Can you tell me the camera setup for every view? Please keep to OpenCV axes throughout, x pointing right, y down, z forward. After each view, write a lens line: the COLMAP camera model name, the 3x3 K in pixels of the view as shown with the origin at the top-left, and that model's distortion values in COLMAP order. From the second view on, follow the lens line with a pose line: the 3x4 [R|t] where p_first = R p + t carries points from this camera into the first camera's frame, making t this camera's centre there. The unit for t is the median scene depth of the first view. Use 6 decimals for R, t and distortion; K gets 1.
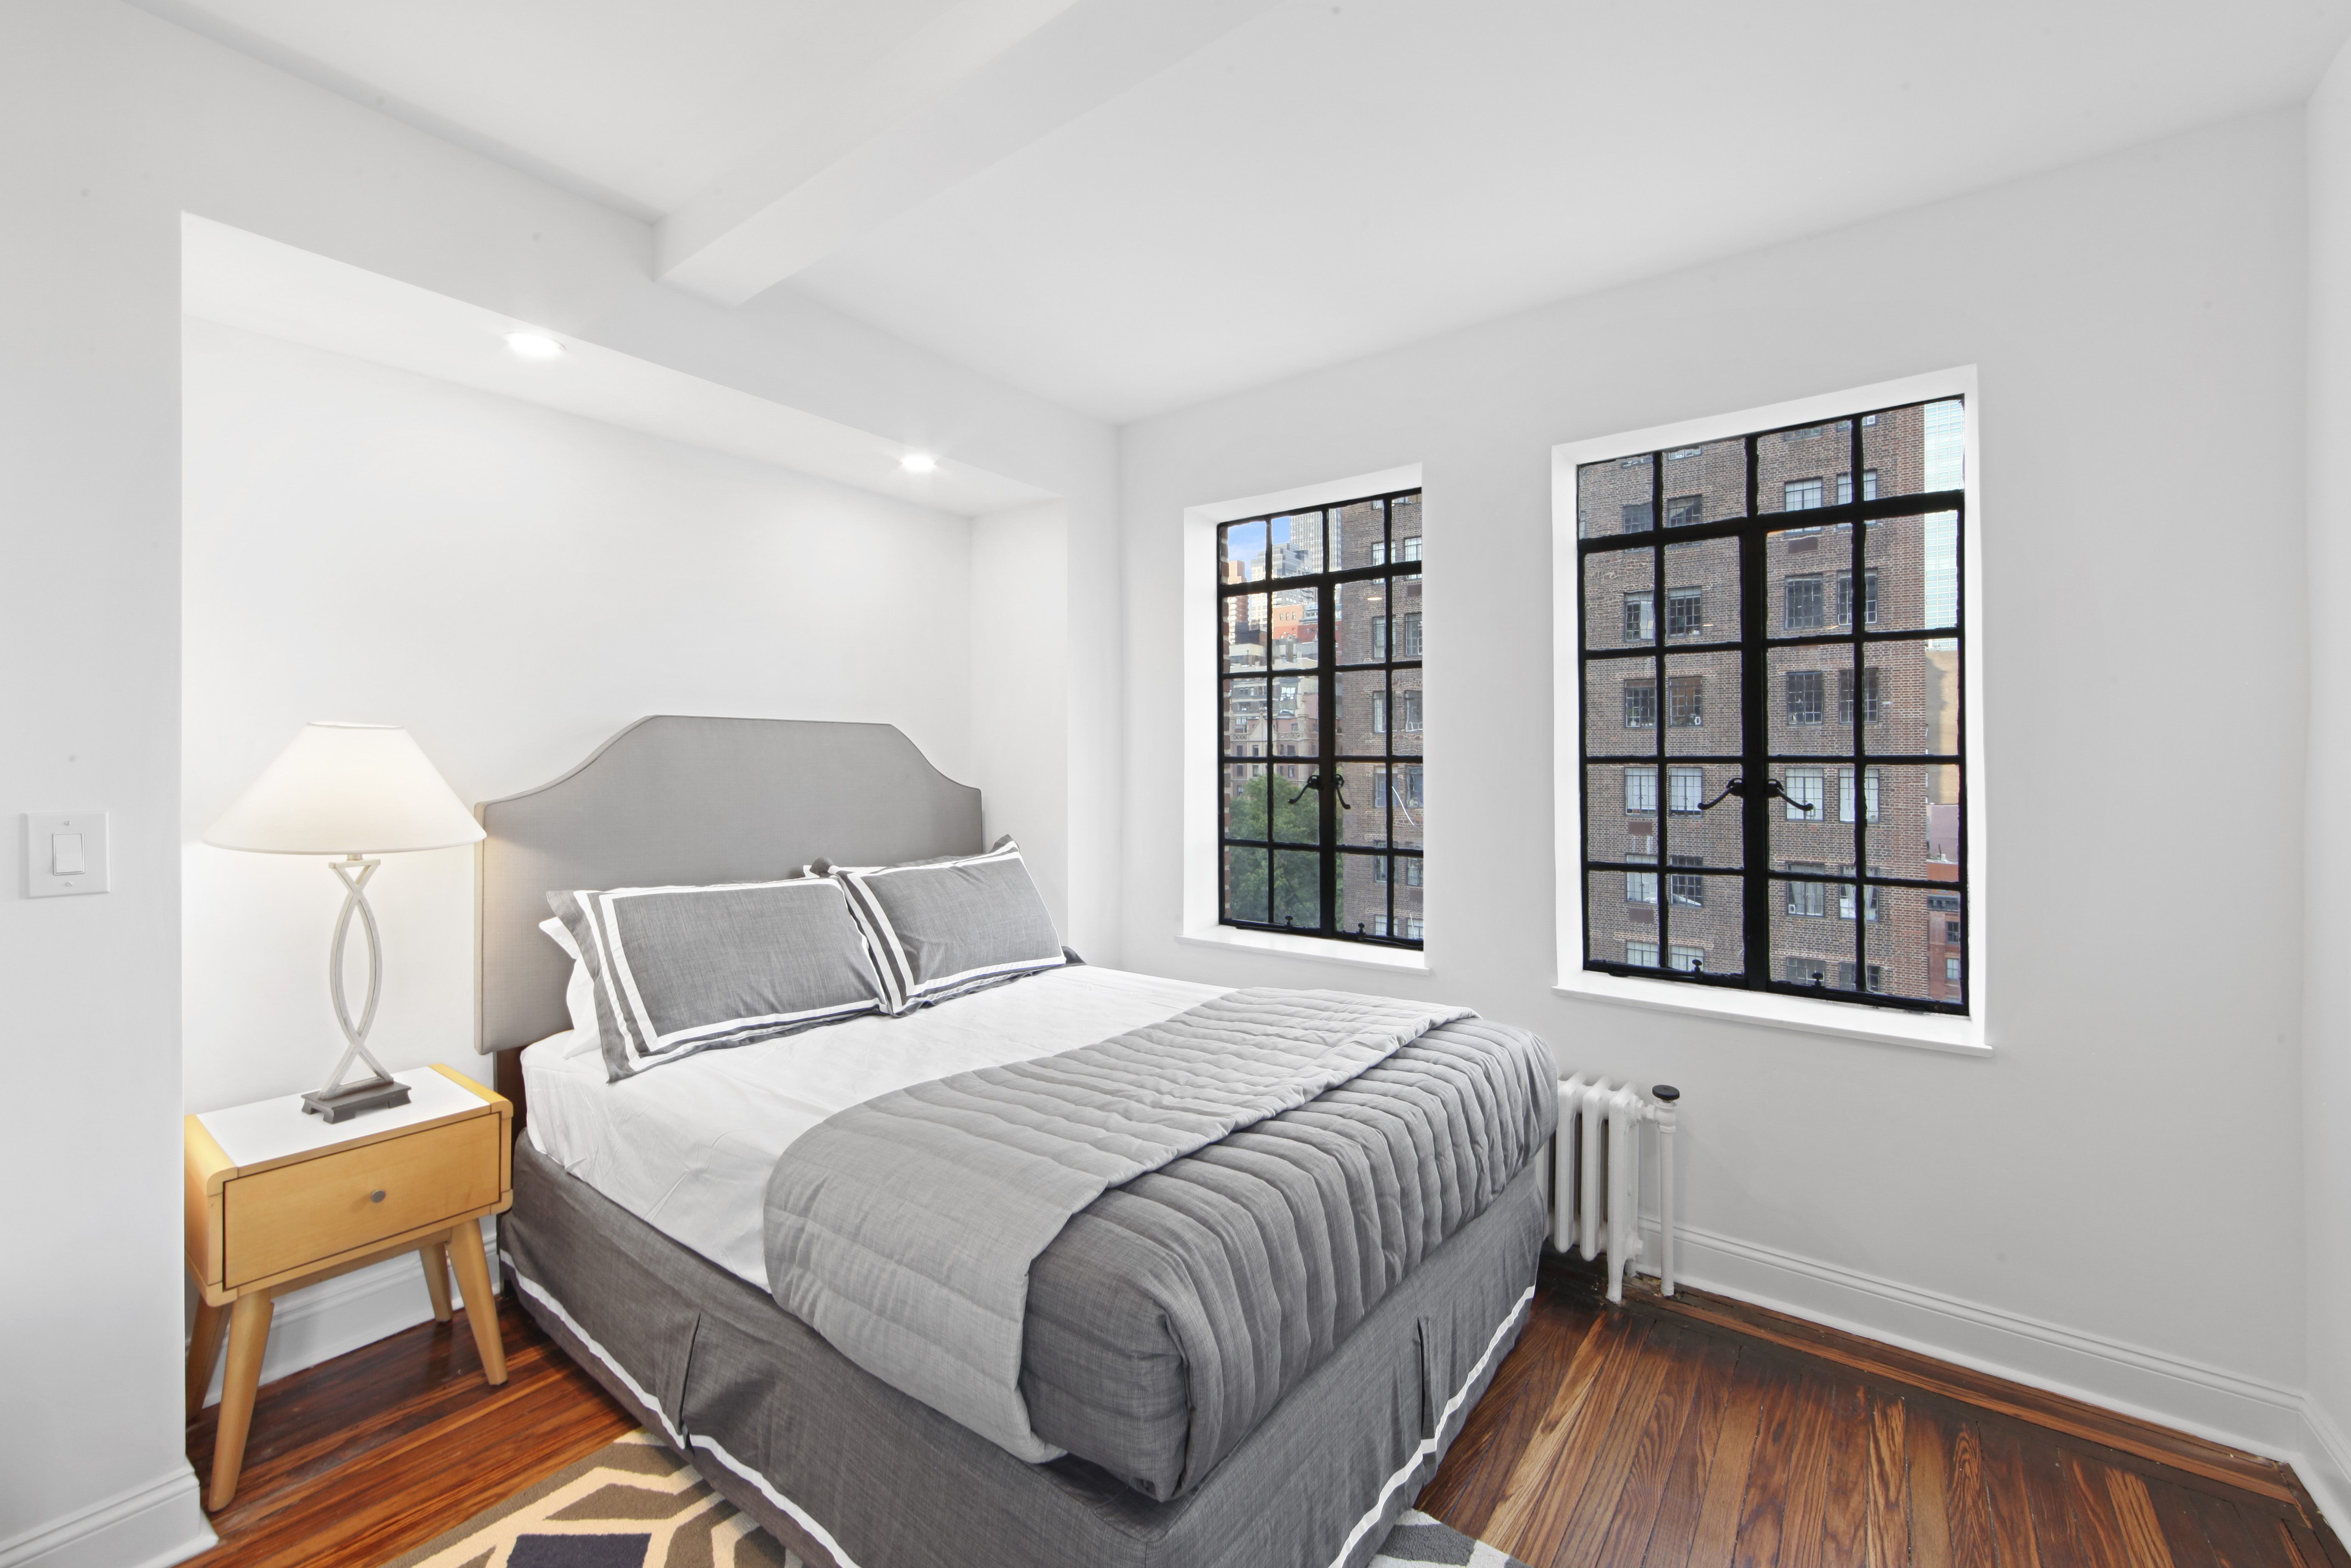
lens RADIAL K [[943.7, 0, 1145.7], [0, 943.7, 767.8], [0, 0, 1]] dist [-0.003131, -0.000461]
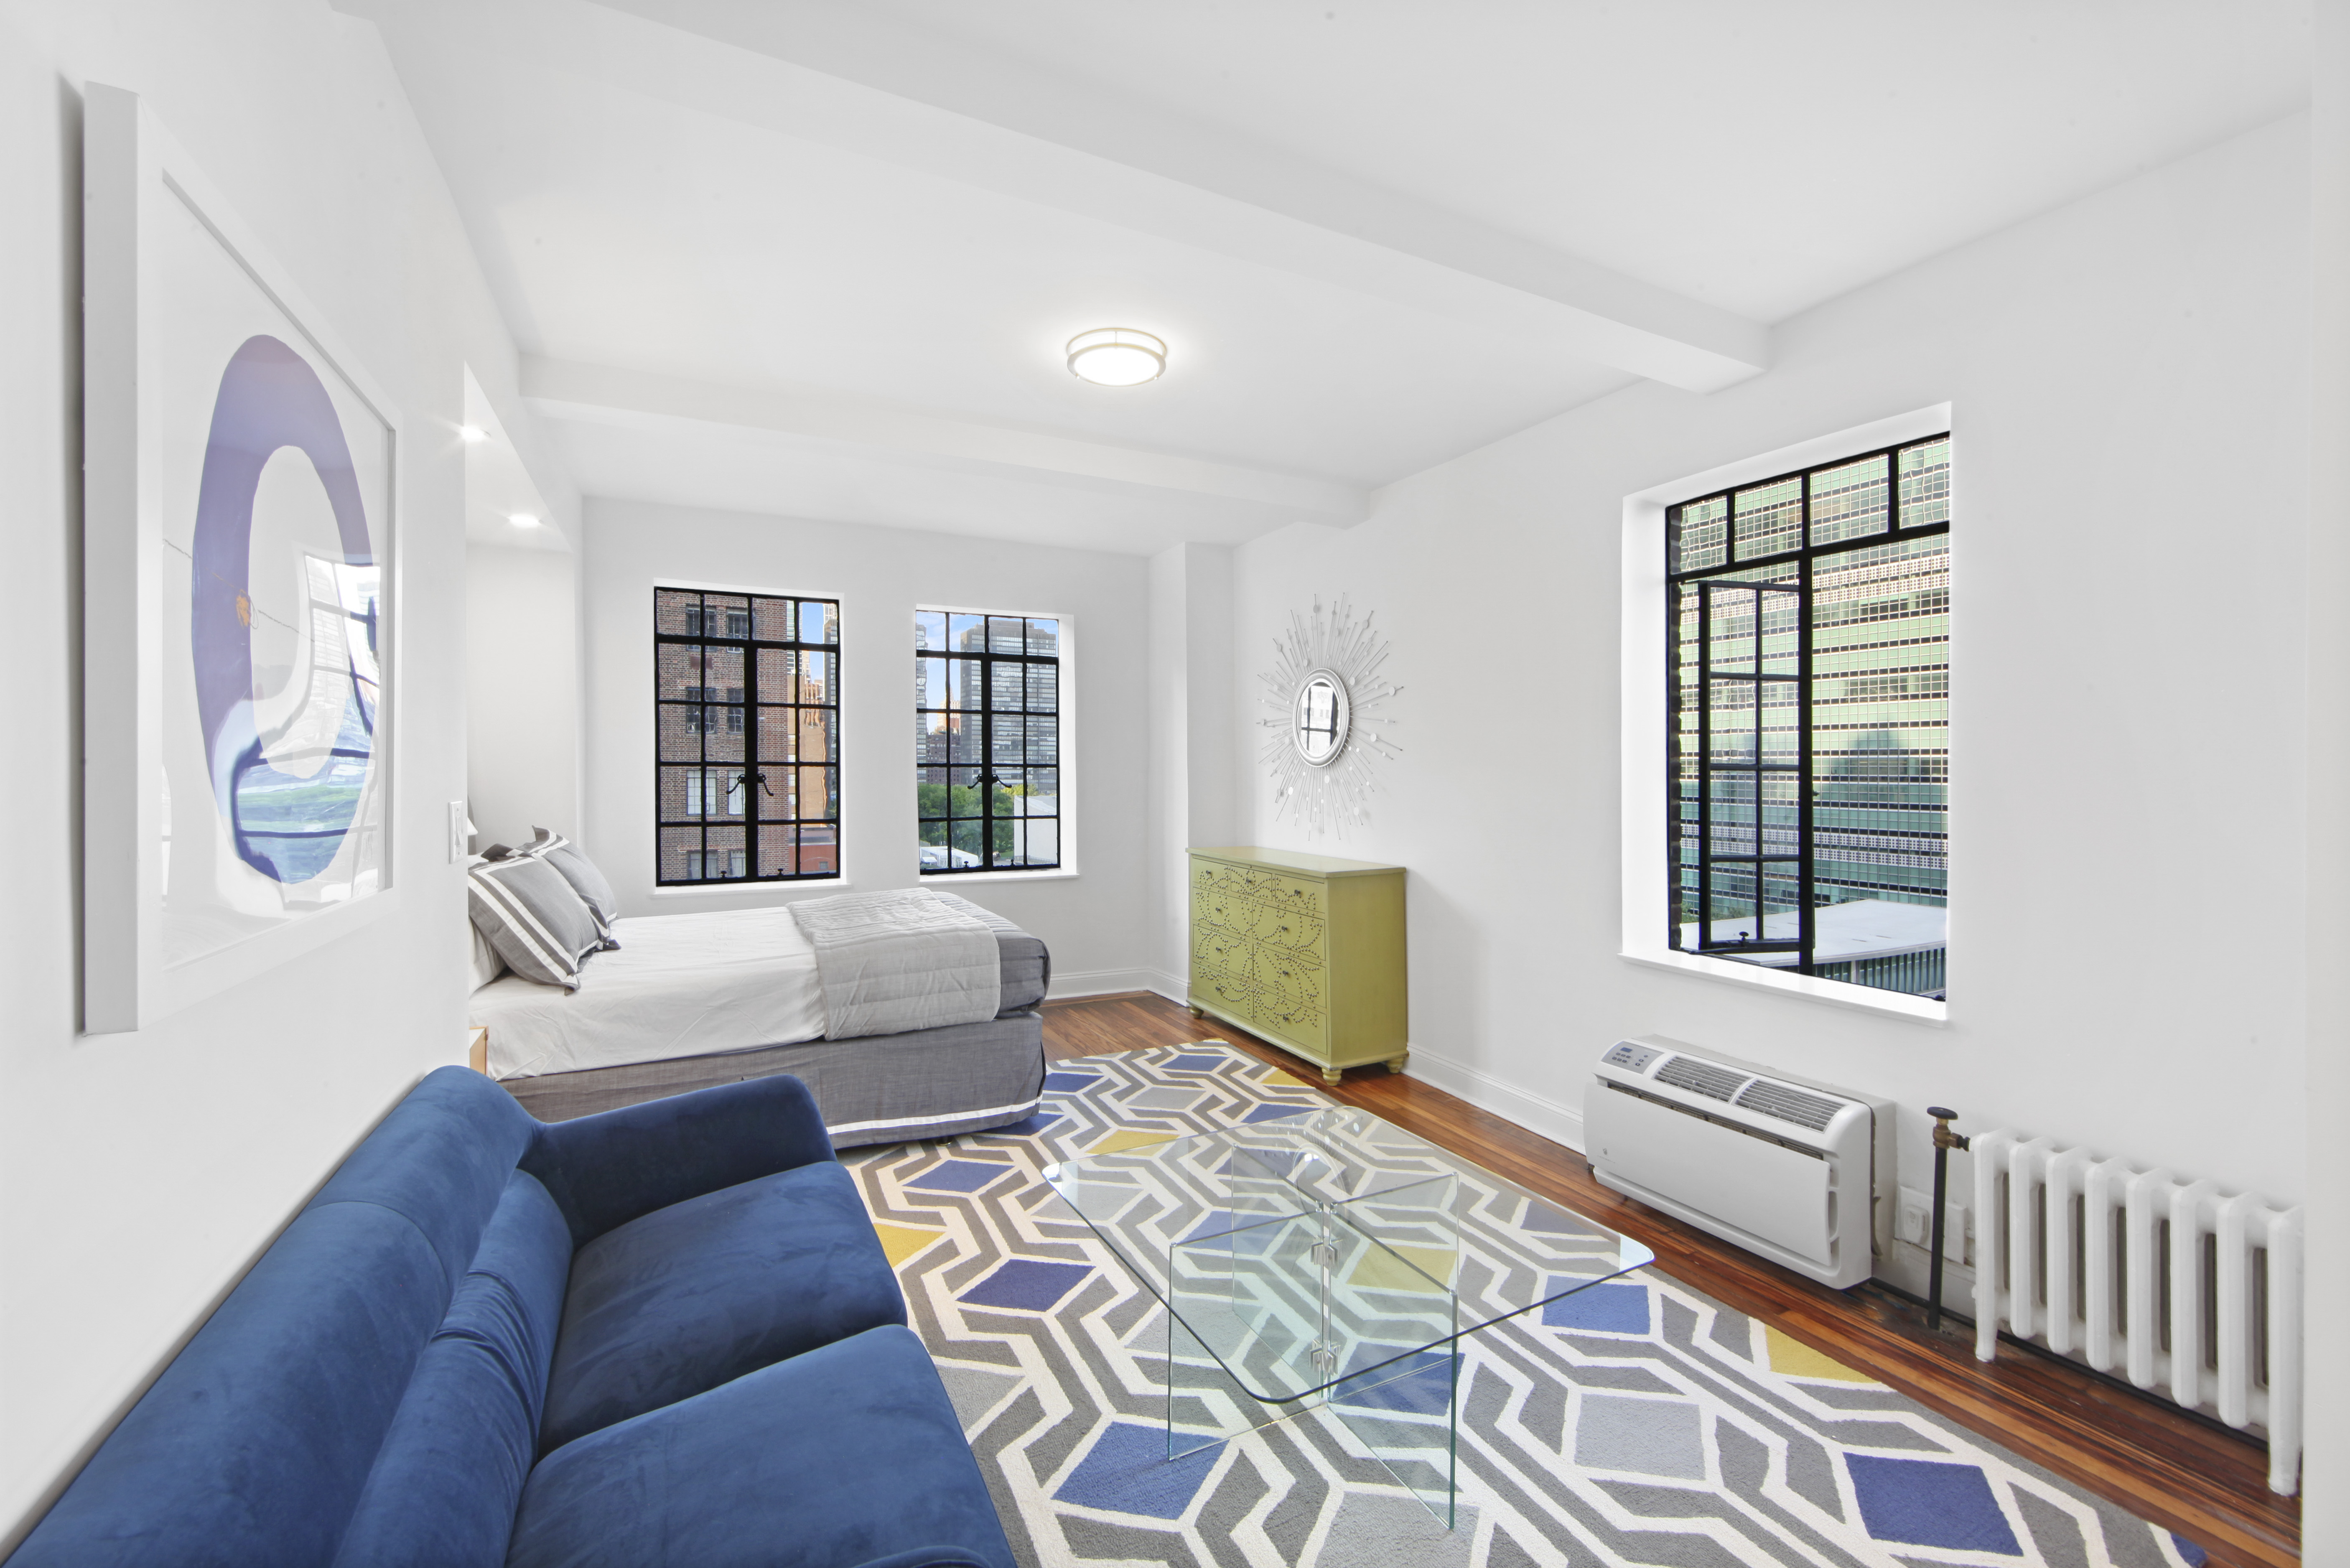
lens RADIAL K [[936.1, 0, 1176.6], [0, 936.1, 770.7], [0, 0, 1]] dist [-0.015168, -0.000033]
pose [[0.426901, -0.002018, 0.904296, -1.406903], [0.001661, 0.999998, 0.001447, 0.002115], [-0.904297, 0.000885, 0.426903, -0.395417]]
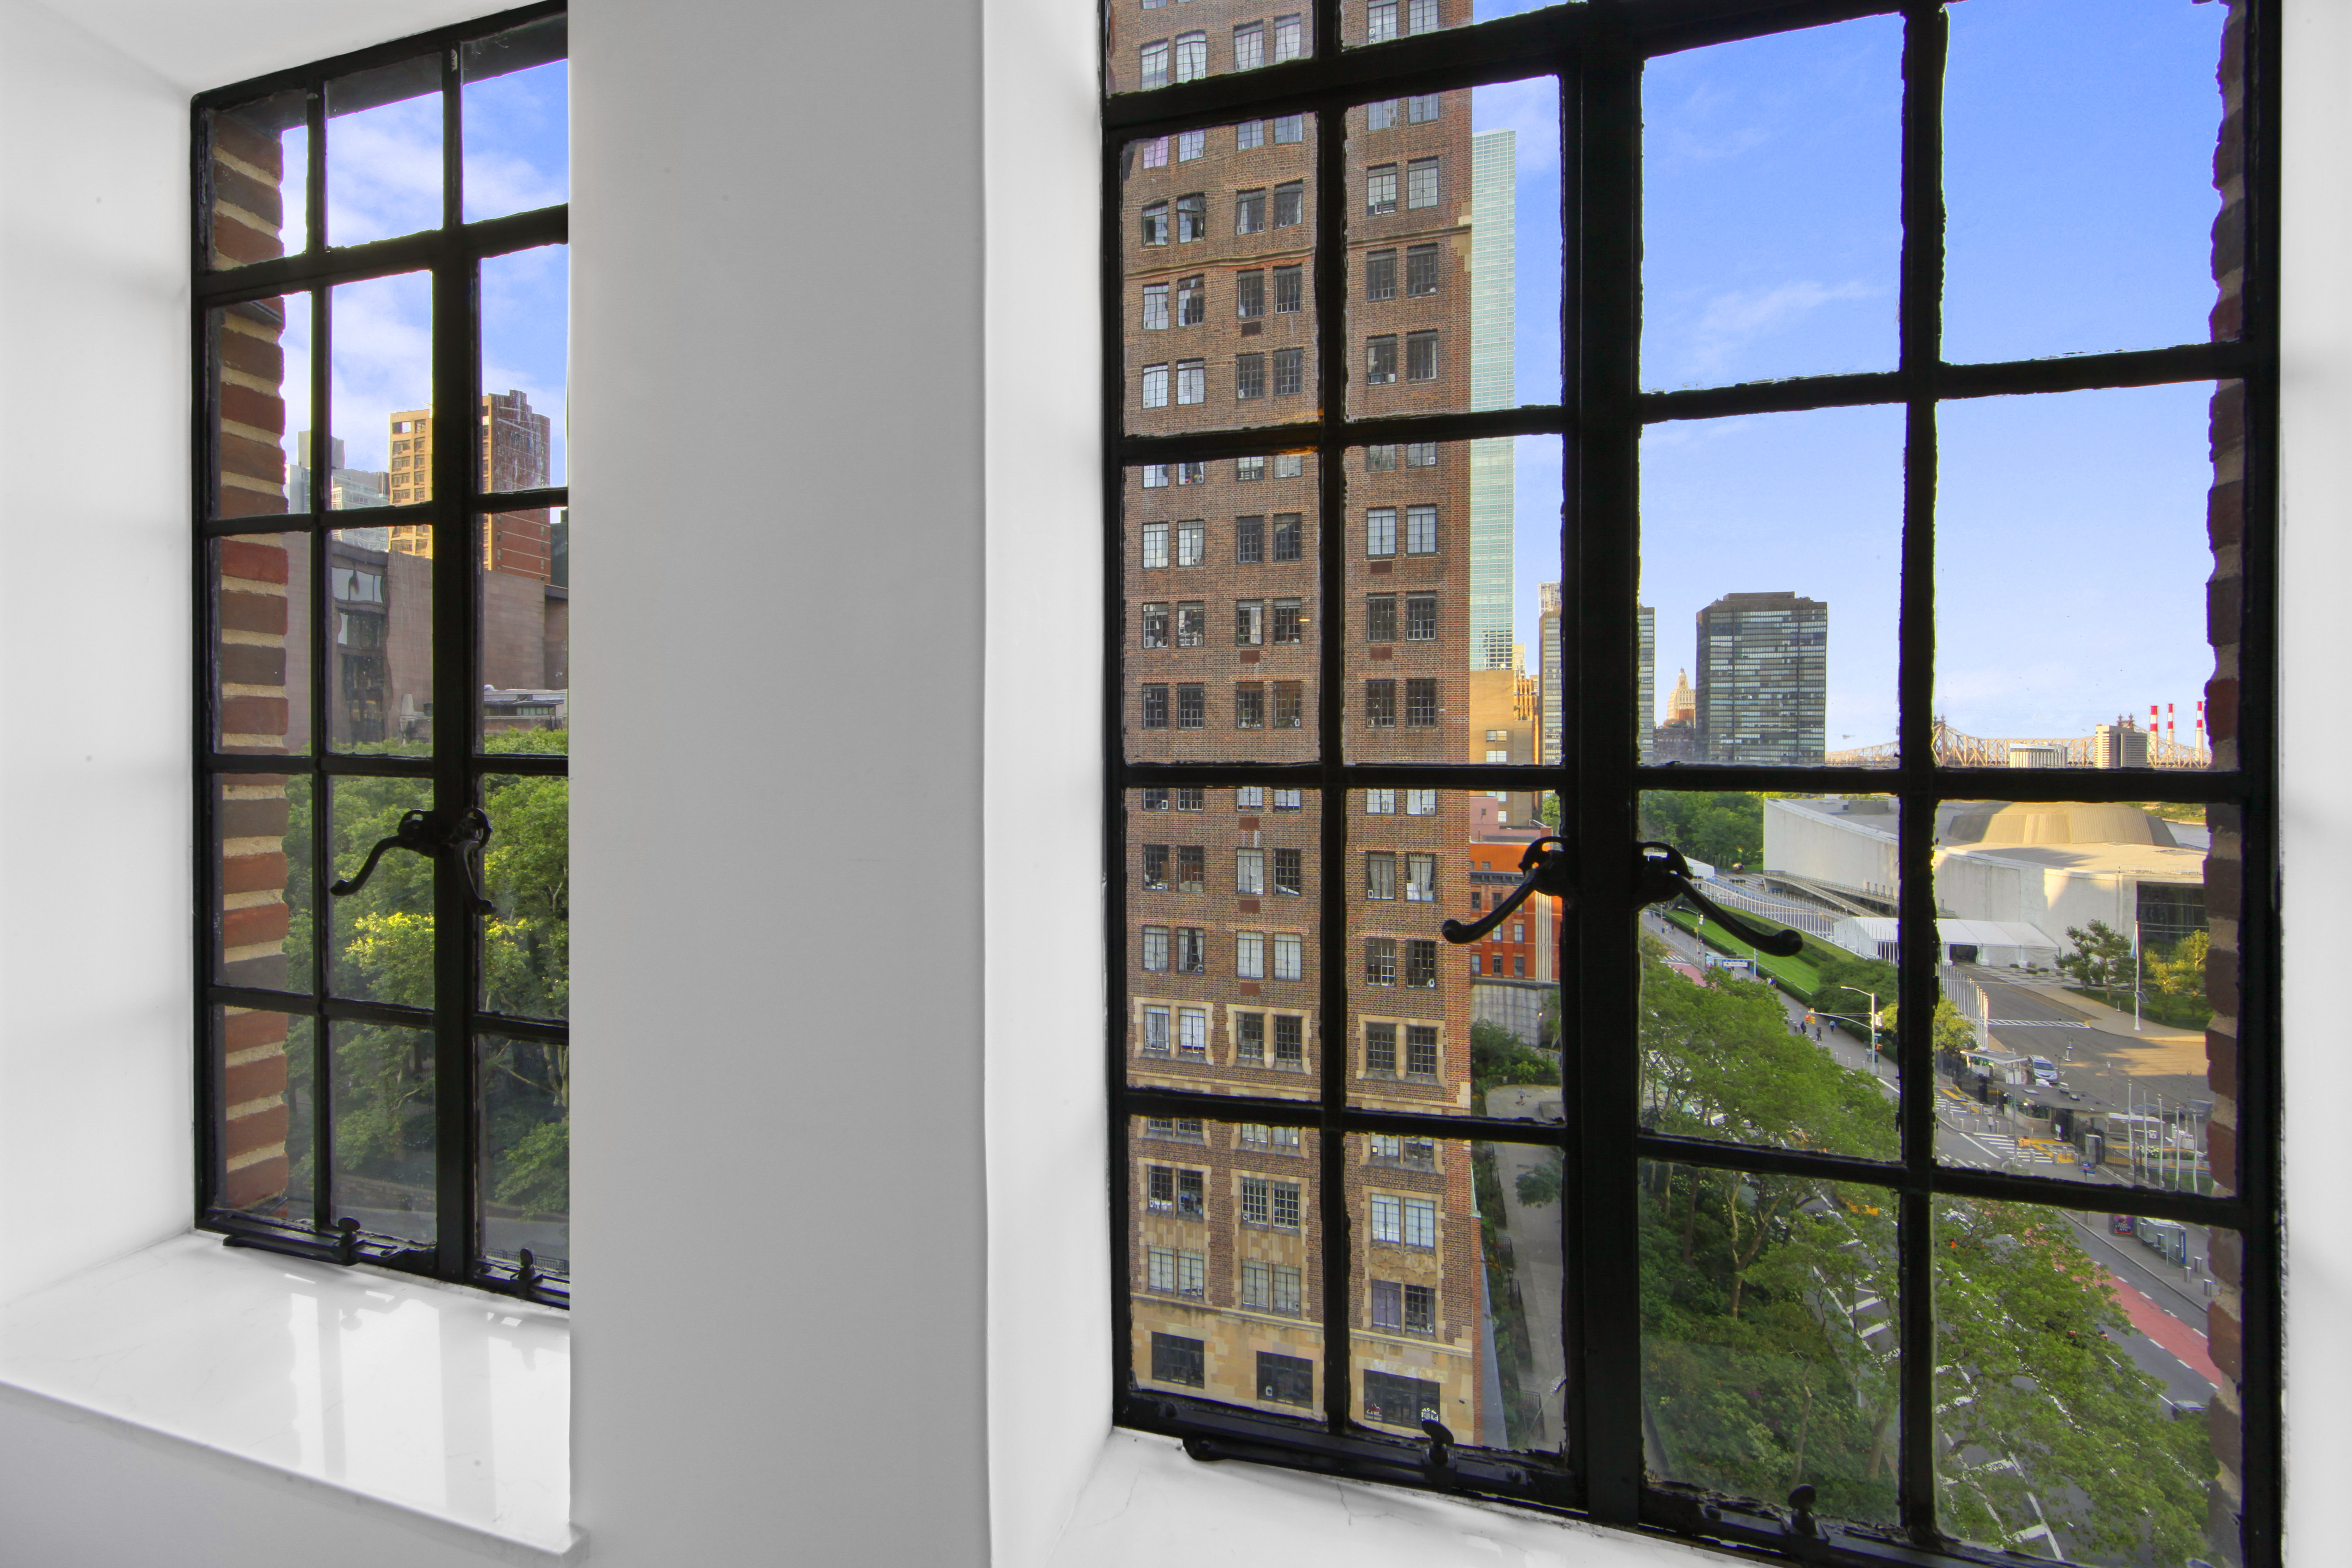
lens RADIAL K [[944.1, 0, 1146.2], [0, 944.1, 767.8], [0, 0, 1]] dist [-0.003131, -0.000461]
pose [[0.930512, 0.003117, 0.366248, 0.491009], [-0.004671, 0.999983, 0.003357, -0.015524], [-0.366231, -0.004834, 0.930511, 0.962851]]
